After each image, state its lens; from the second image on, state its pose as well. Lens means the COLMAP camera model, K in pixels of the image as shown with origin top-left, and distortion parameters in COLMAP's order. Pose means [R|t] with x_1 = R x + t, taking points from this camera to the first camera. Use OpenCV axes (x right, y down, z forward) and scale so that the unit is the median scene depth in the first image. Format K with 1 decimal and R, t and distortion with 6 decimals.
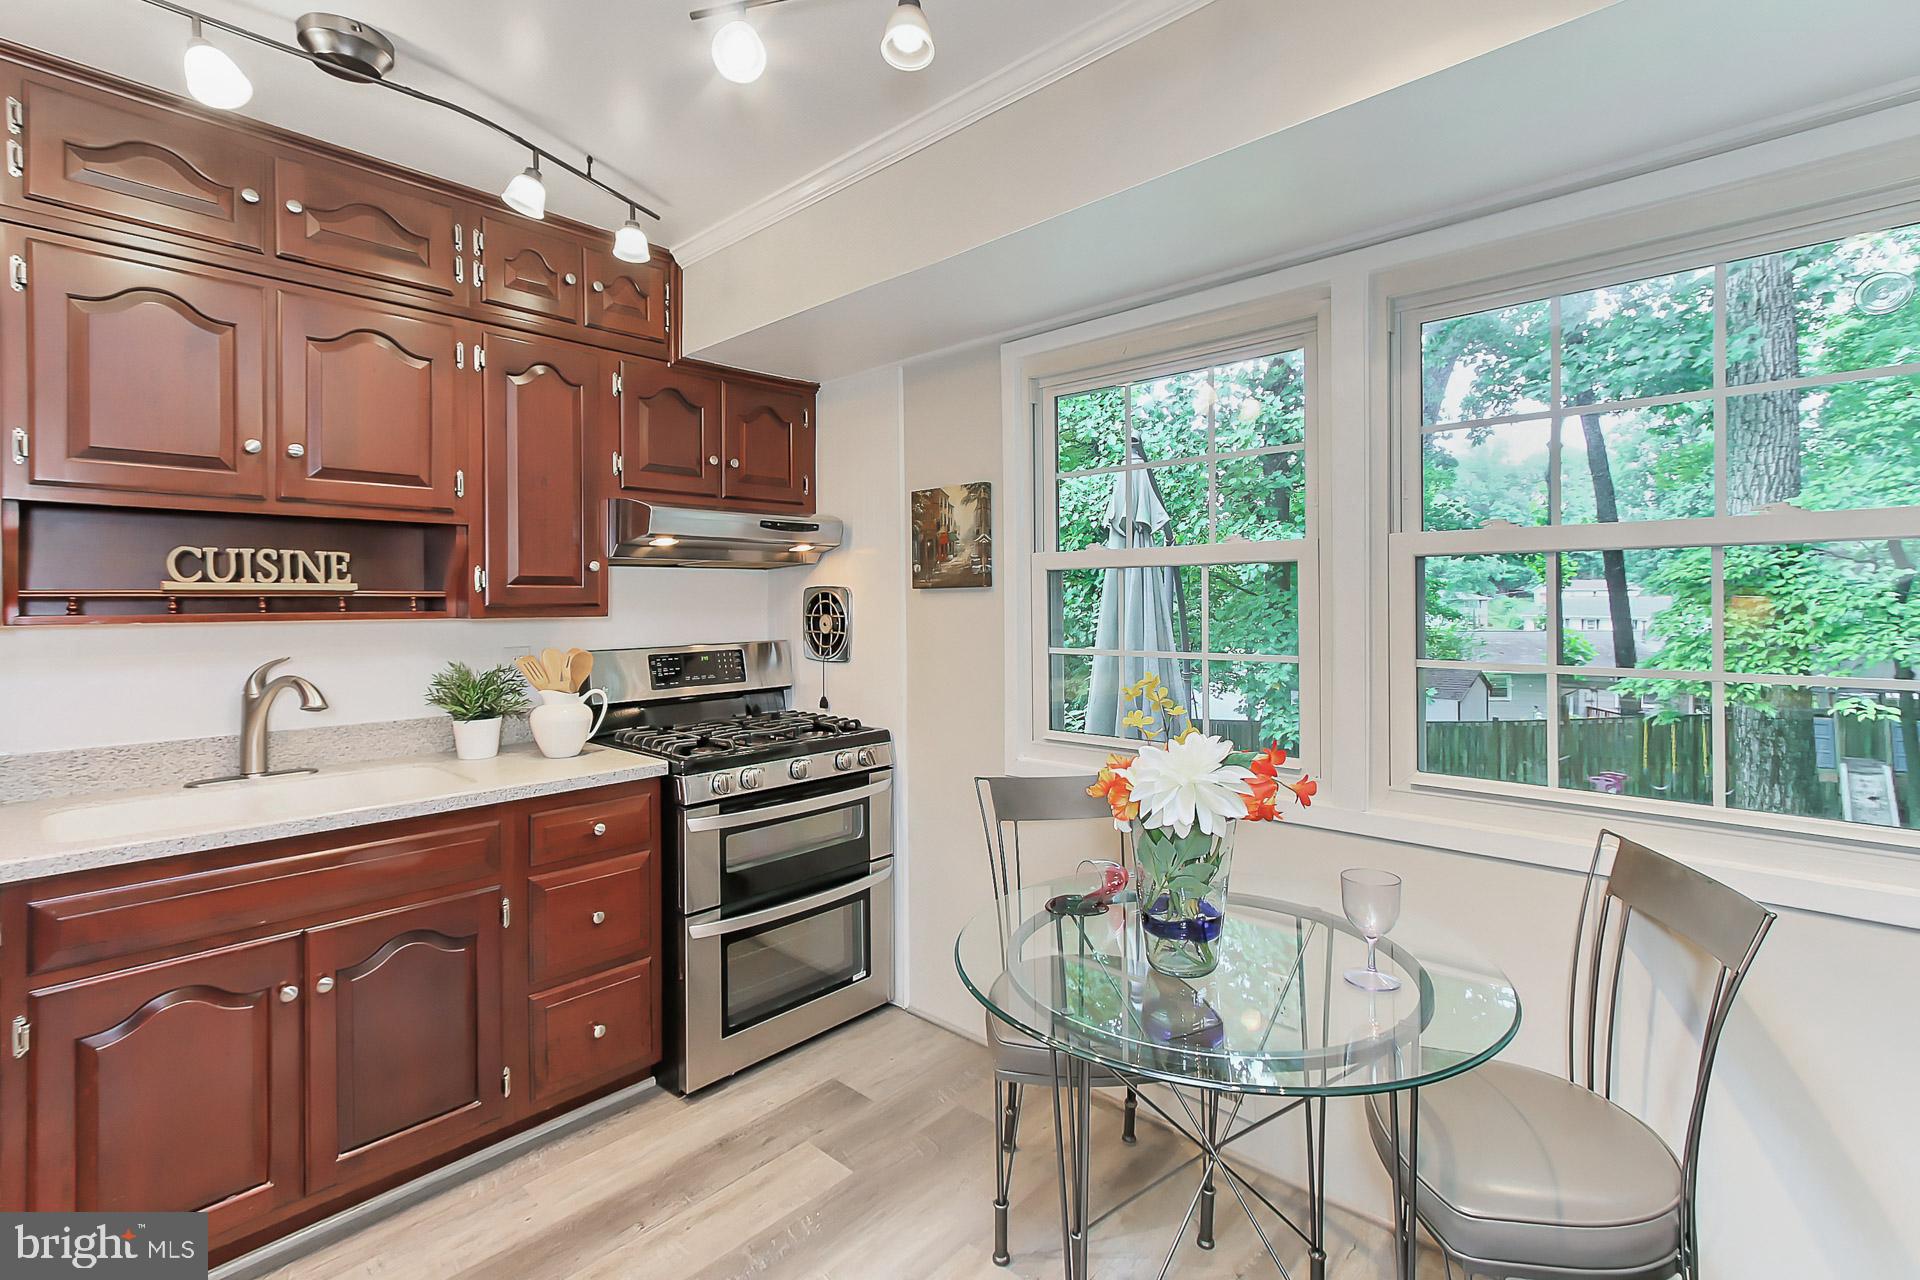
lens RADIAL K [[861.6, 0, 961.7], [0, 861.6, 612.8], [0, 0, 1]] dist [0.003310, 0.000805]
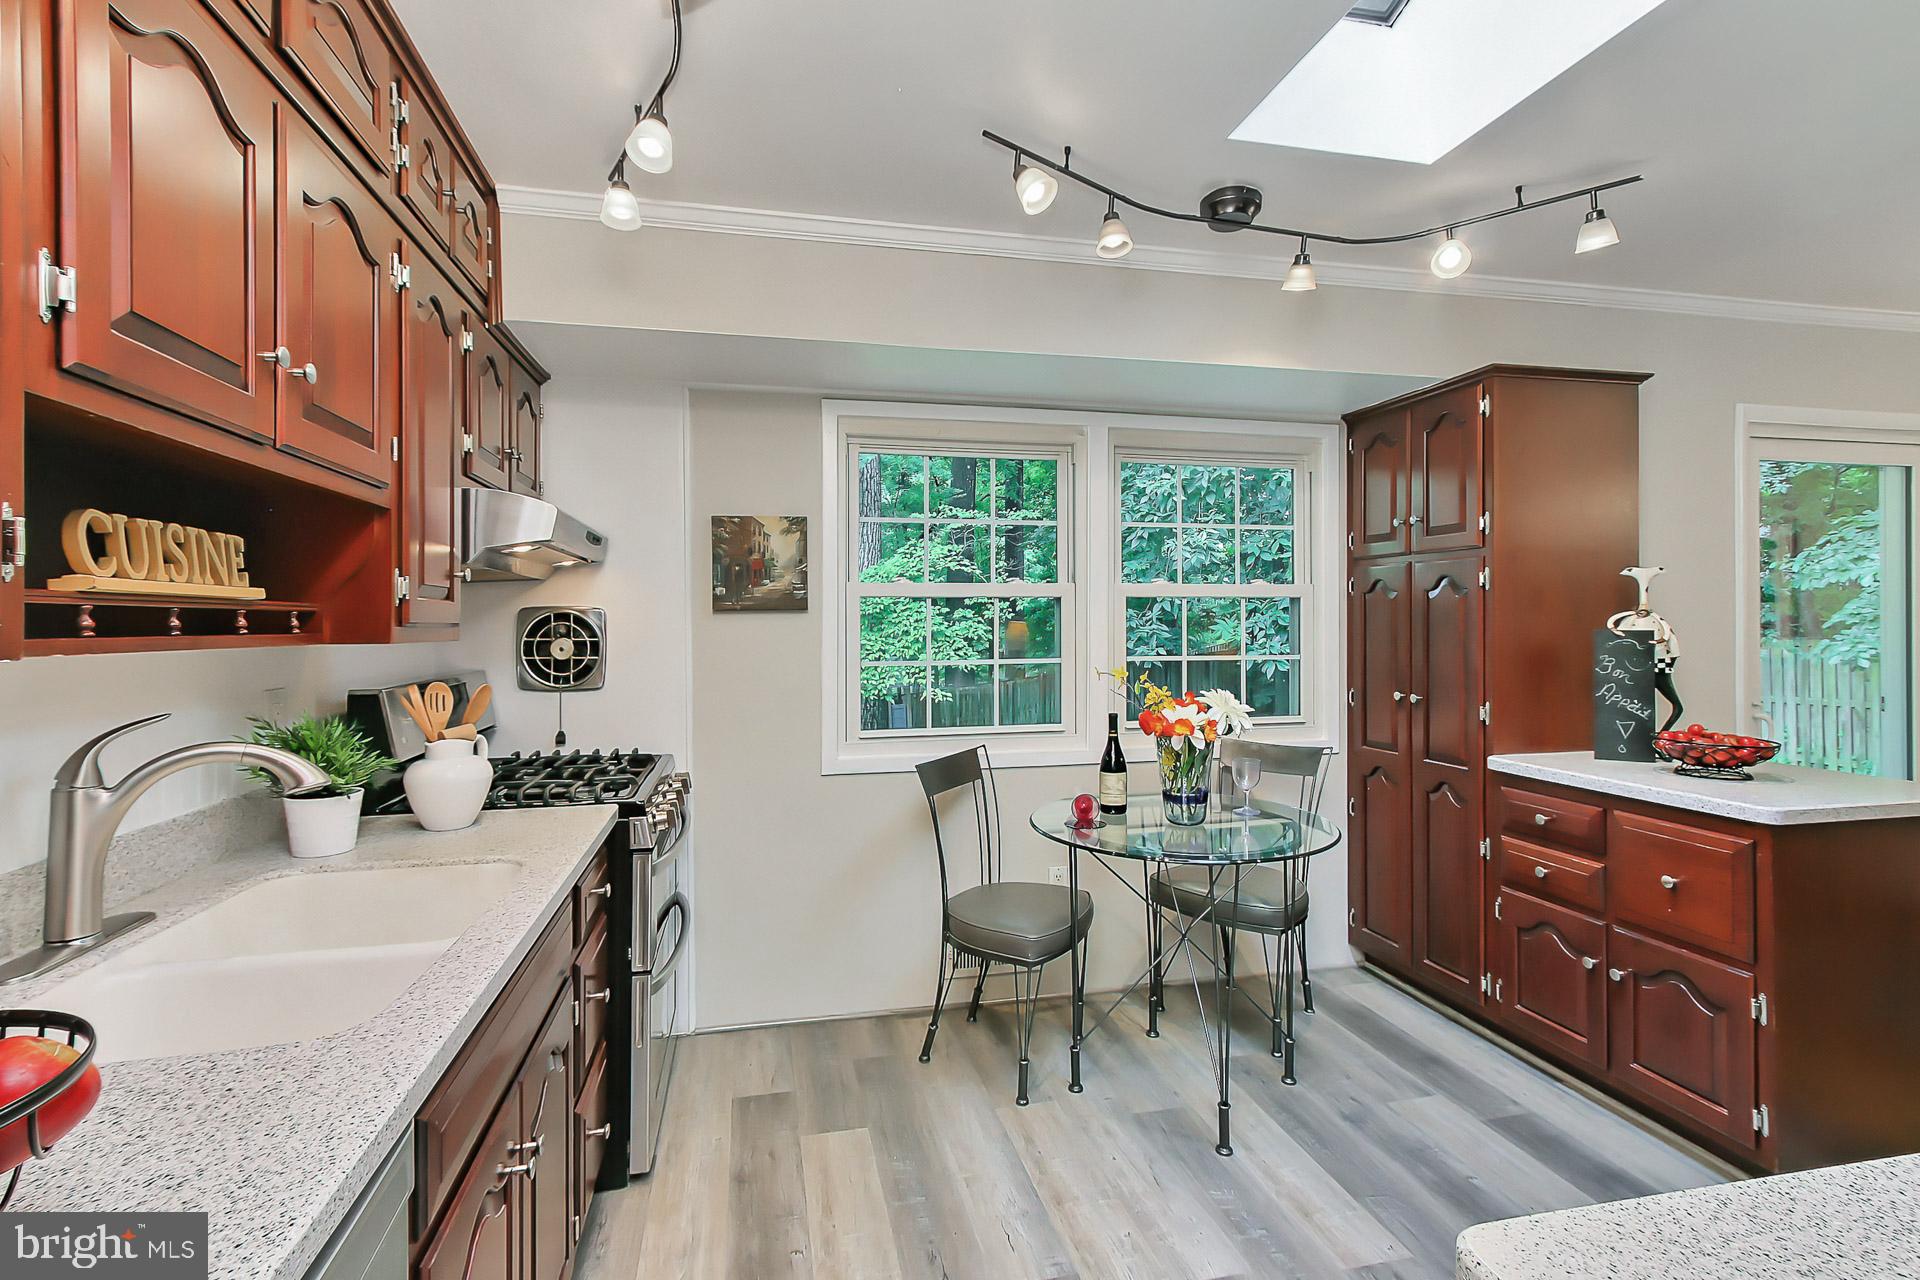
lens RADIAL K [[903.1, 0, 894.6], [0, 903.1, 631.4], [0, 0, 1]] dist [0.000544, 0.000206]
pose [[0.580280, -0.001778, 0.814415, -0.847278], [0.010578, 0.999930, -0.005354, 0.004332], [-0.814349, 0.011722, 0.580258, 0.221955]]
